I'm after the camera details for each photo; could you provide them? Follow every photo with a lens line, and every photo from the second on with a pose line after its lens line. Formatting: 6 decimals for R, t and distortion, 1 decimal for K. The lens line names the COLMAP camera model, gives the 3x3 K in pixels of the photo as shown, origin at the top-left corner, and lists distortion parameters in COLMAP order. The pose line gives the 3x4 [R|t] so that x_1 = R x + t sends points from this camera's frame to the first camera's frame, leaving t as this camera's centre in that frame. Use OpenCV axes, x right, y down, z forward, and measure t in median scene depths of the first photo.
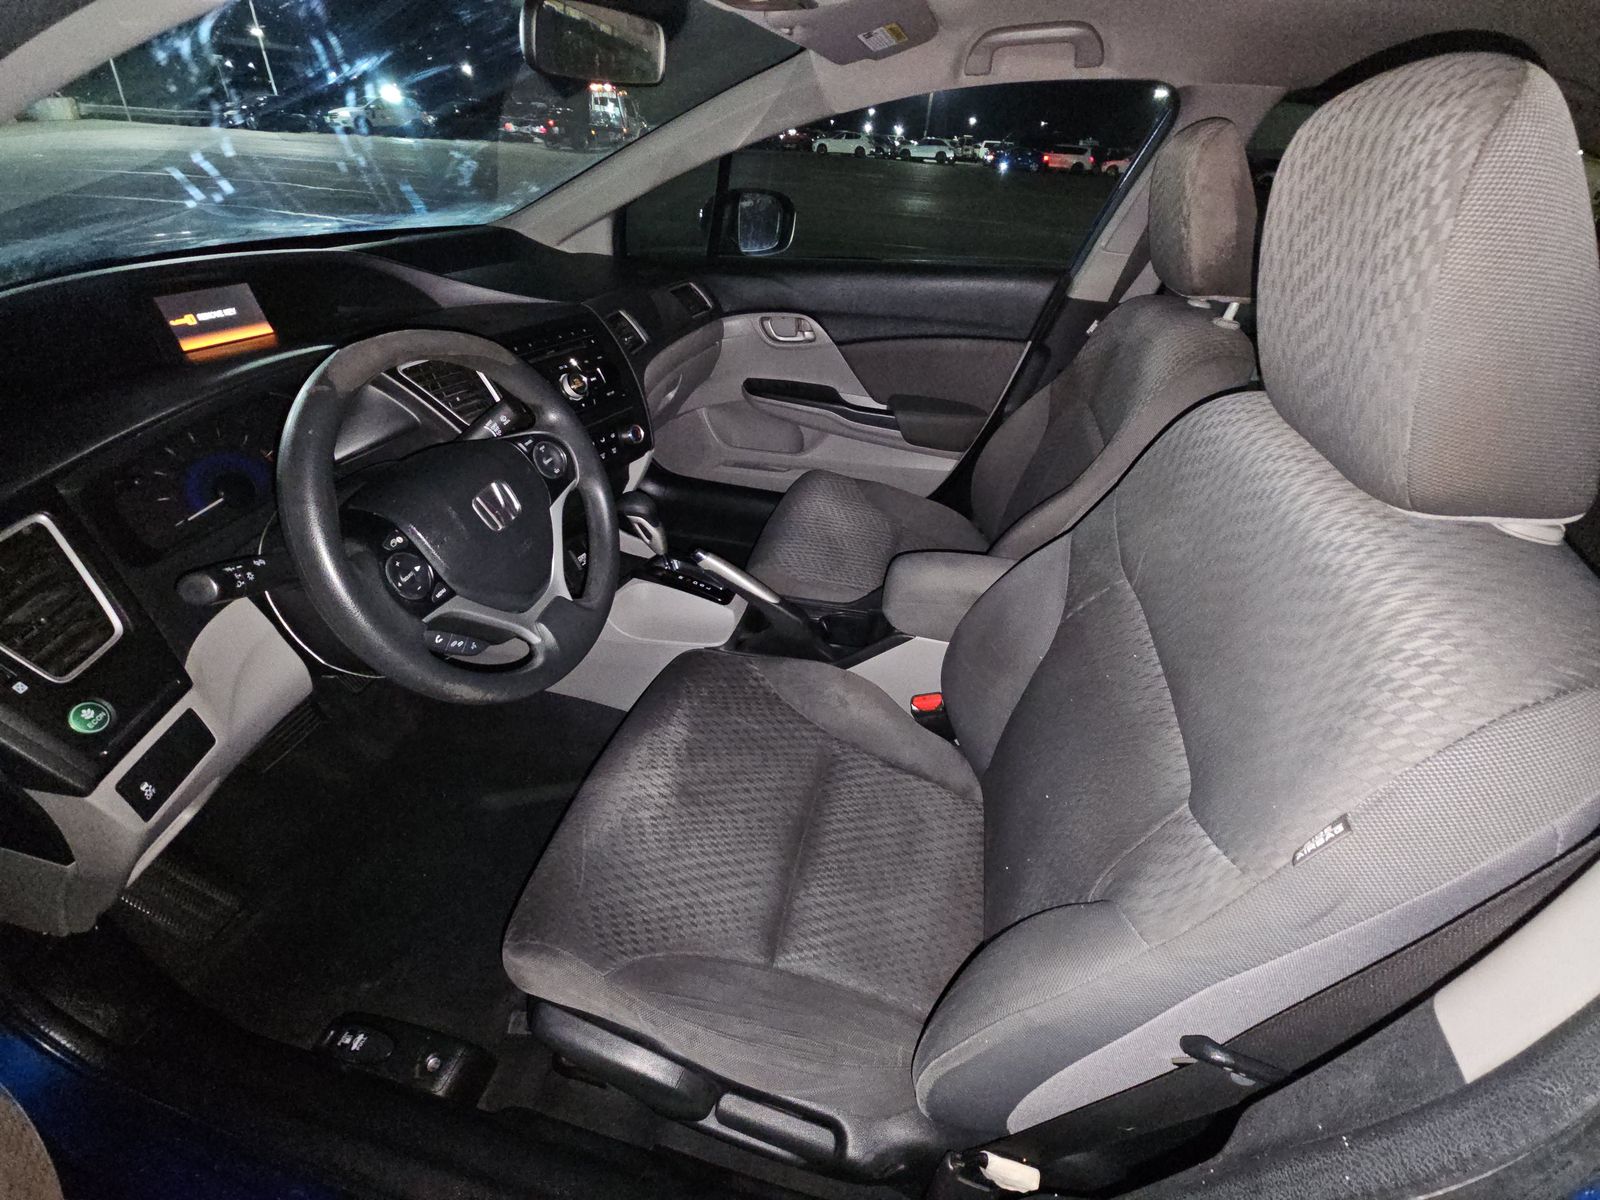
lens RADIAL K [[634.7, 0, 800.0], [0, 634.7, 600.0], [0, 0, 1]] dist [-0.000797, 0.000079]
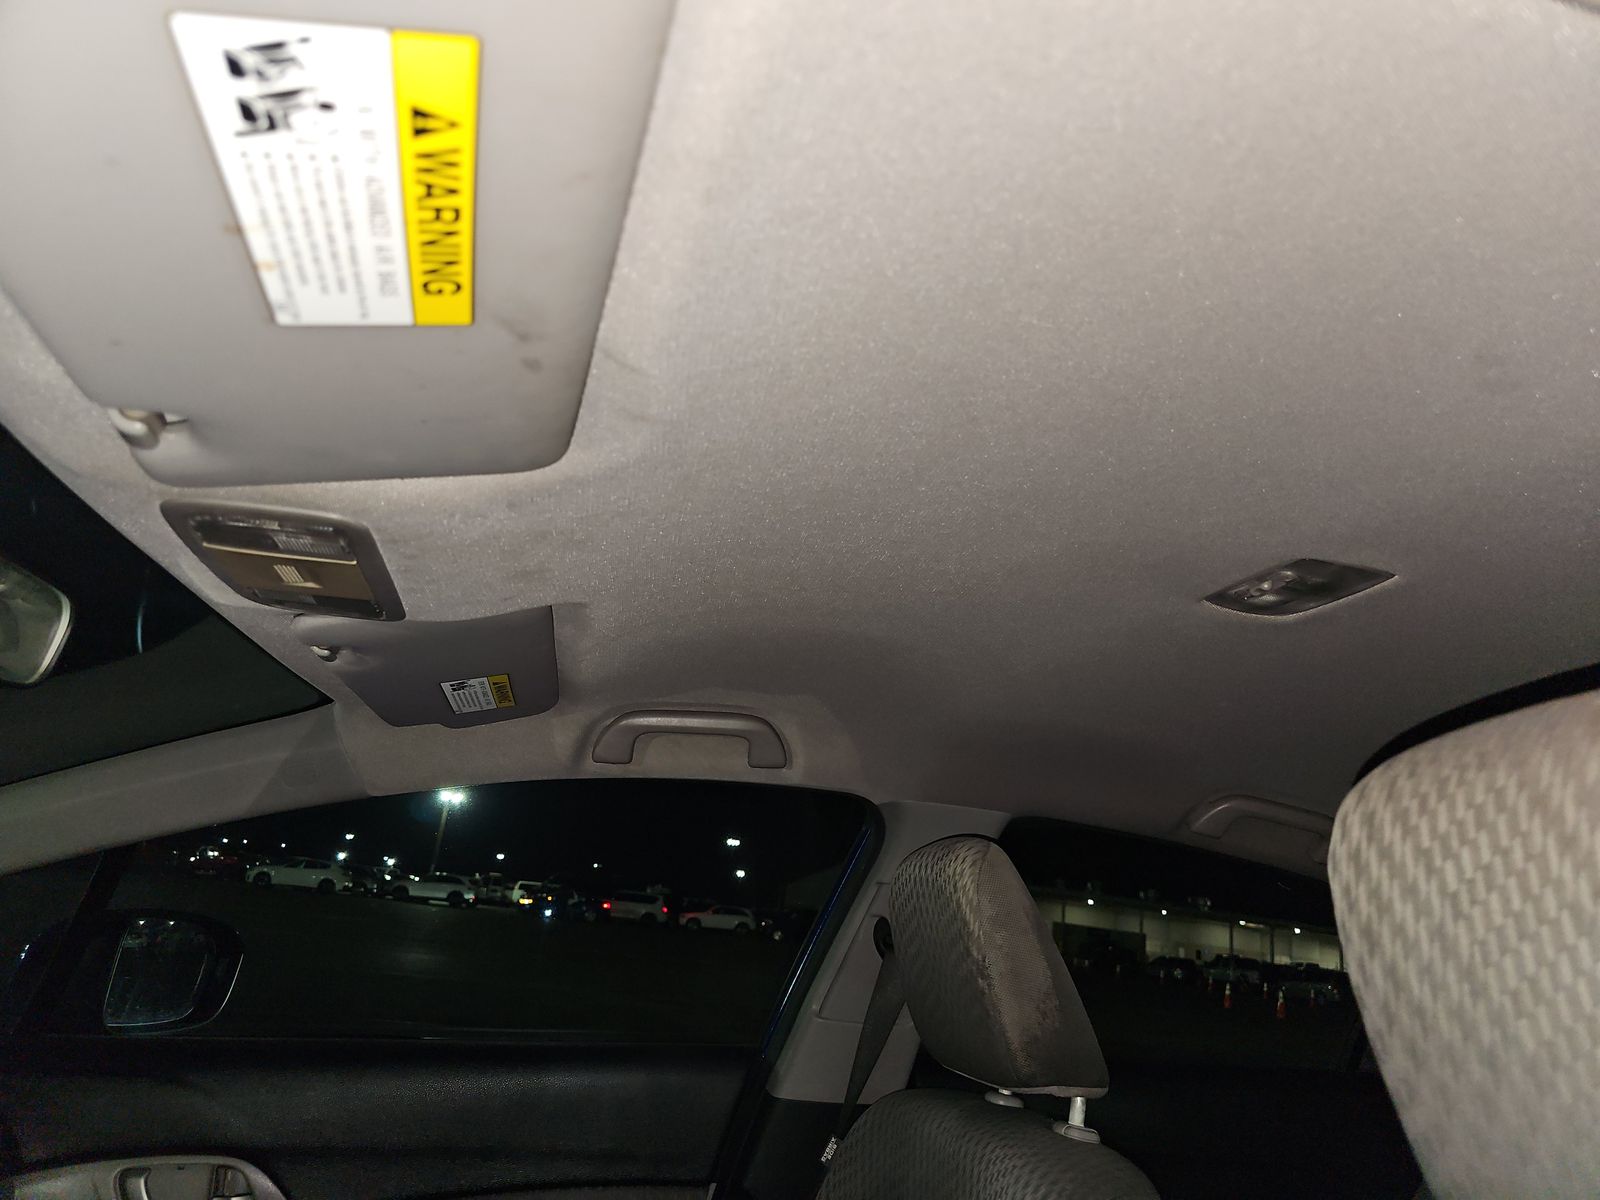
lens RADIAL K [[1090.2, 0, 800.0], [0, 1090.2, 600.0], [0, 0, 1]] dist [0.019819, -0.004144]
pose [[0.891050, 0.160291, 0.424660, -0.038615], [0.223620, 0.659132, -0.718011, -0.072569], [-0.394997, 0.734746, 0.551475, 0.145942]]
